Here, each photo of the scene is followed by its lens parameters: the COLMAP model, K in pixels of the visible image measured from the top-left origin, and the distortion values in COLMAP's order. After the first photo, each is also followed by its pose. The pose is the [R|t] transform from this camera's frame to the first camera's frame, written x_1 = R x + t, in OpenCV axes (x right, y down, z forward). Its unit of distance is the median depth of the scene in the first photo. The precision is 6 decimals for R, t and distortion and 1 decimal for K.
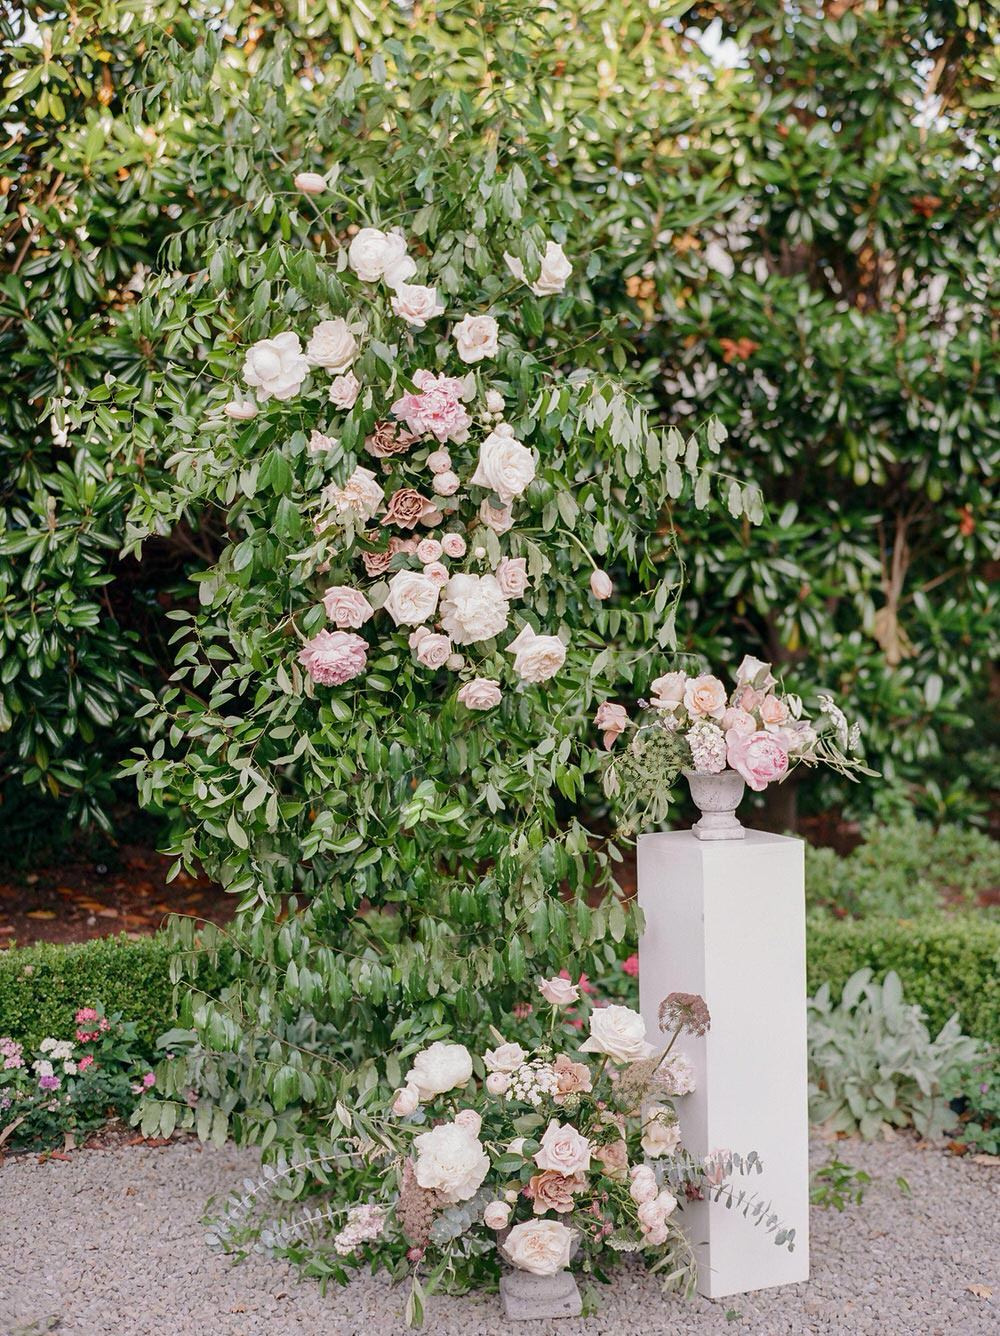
lens RADIAL K [[2099.4, 0, 500.0], [0, 2099.4, 668.0], [0, 0, 1]] dist [-0.114736, 0.012208]
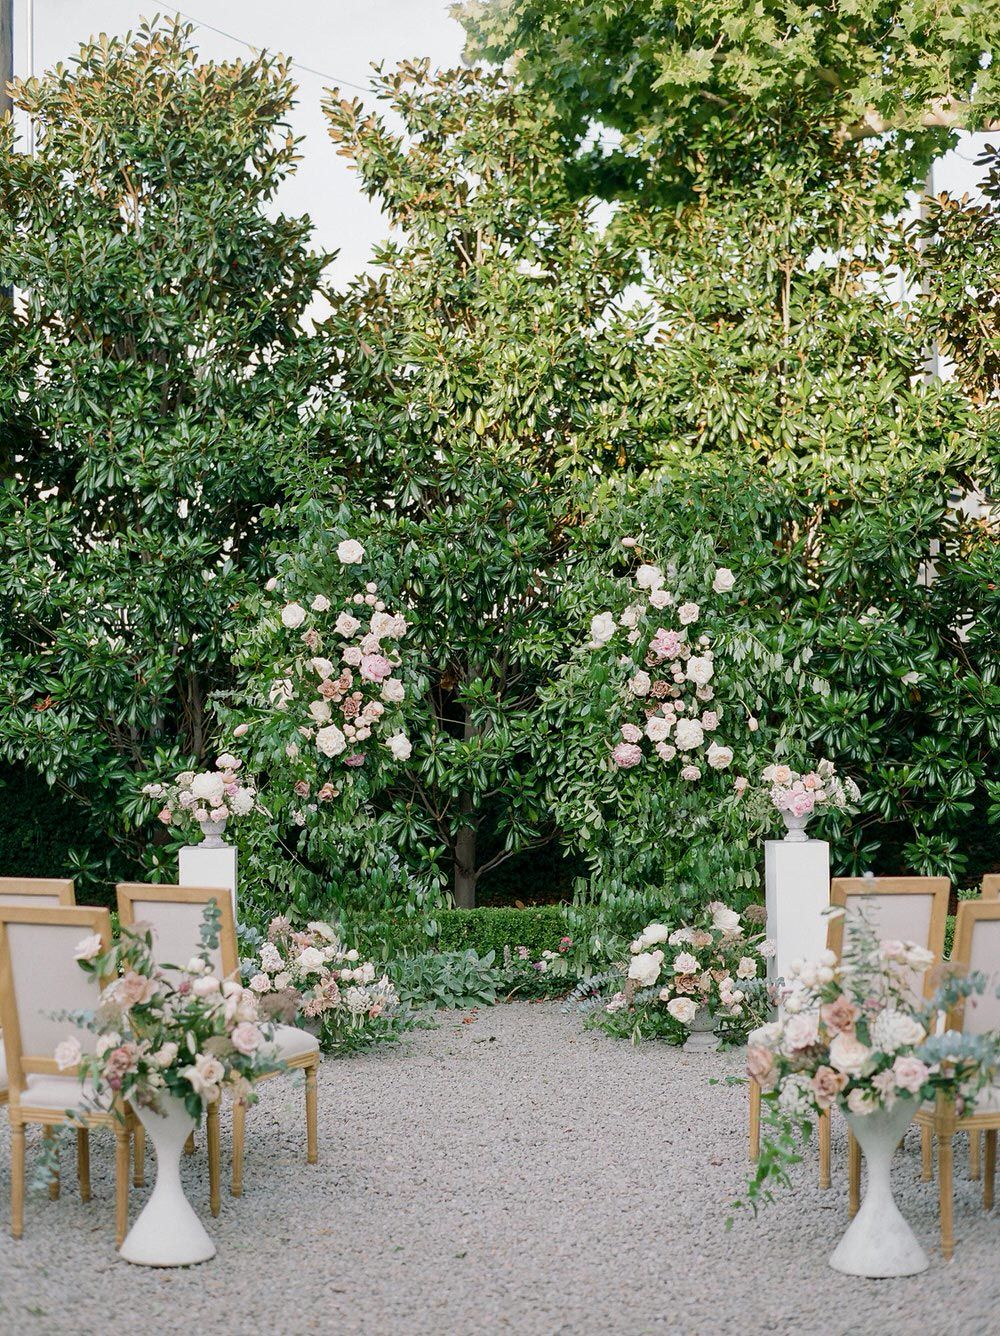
lens RADIAL K [[2099.4, 0, 500.0], [0, 2099.4, 668.0], [0, 0, 1]] dist [-0.114736, 0.012208]
pose [[0.916868, -0.001100, -0.399189, 0.689679], [-0.029707, 0.997035, -0.070980, 0.064860], [0.398084, 0.076938, 0.914117, -1.112021]]
